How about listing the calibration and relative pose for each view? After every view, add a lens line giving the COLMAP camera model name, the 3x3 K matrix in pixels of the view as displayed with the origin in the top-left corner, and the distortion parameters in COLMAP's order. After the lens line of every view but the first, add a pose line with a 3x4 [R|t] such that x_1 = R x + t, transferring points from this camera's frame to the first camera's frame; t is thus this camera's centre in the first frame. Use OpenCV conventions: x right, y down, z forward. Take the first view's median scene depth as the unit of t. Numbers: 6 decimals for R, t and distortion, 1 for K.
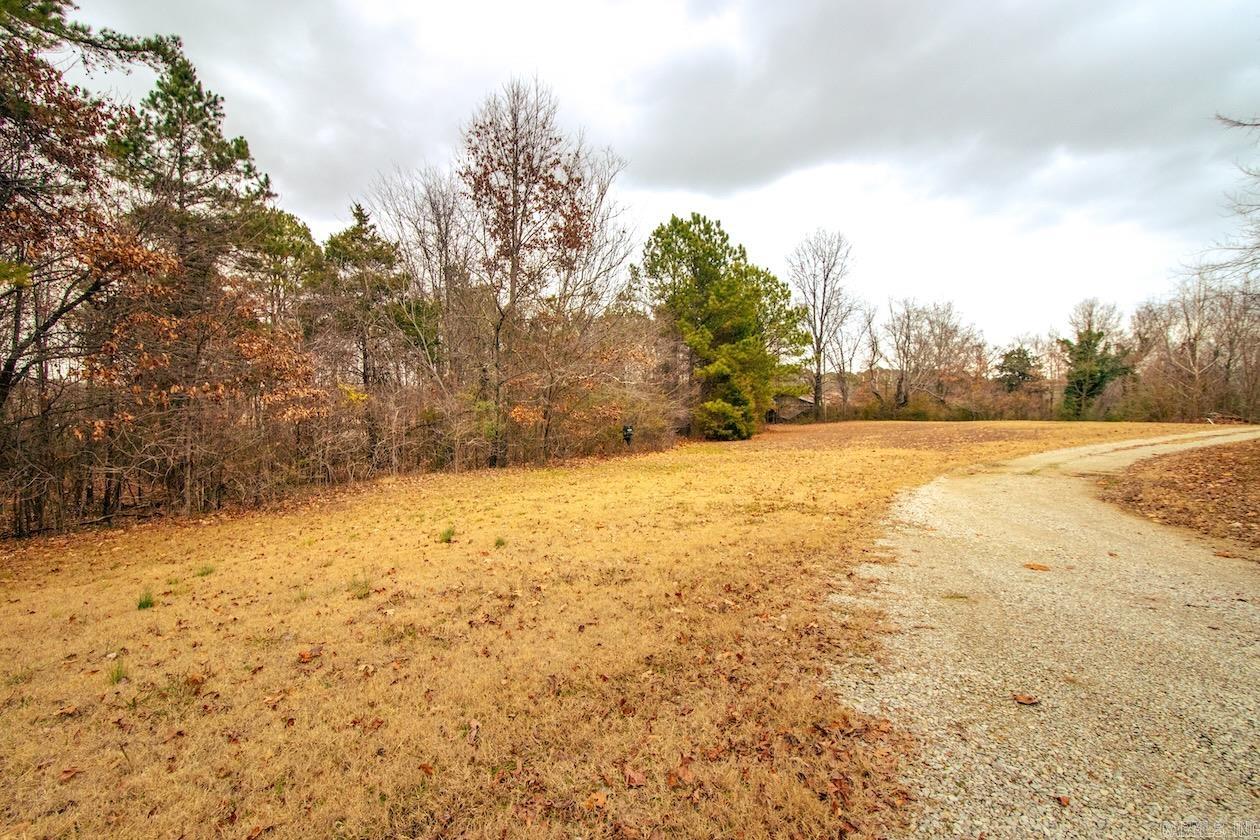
lens RADIAL K [[581.3, 0, 631.9], [0, 581.3, 420.8], [0, 0, 1]] dist [0.004259, 0.000253]
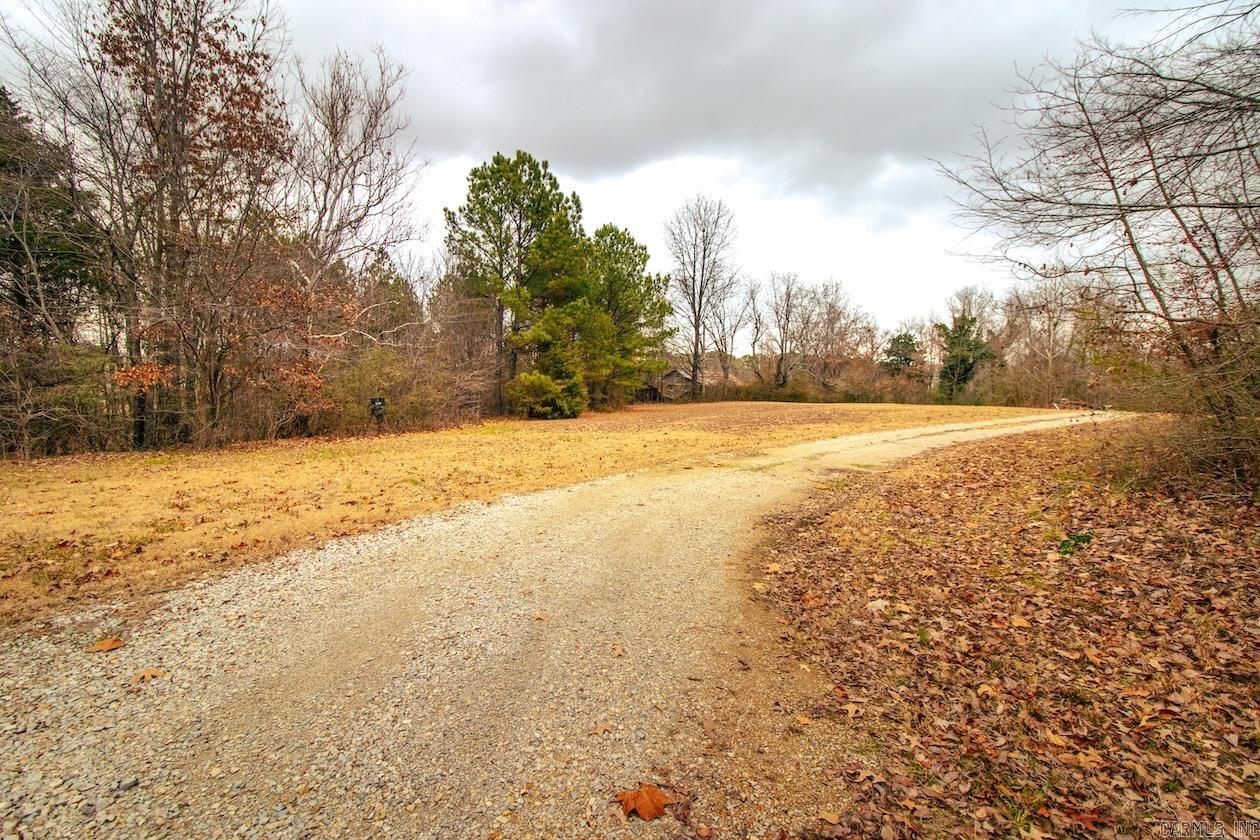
lens RADIAL K [[581.3, 0, 628.0], [0, 581.3, 420.1], [0, 0, 1]] dist [0.004259, 0.000253]
pose [[0.992439, 0.014168, 0.121920, 0.097138], [-0.018393, 0.999266, 0.033598, 0.002312], [-0.121354, -0.035586, 0.991971, 0.072250]]
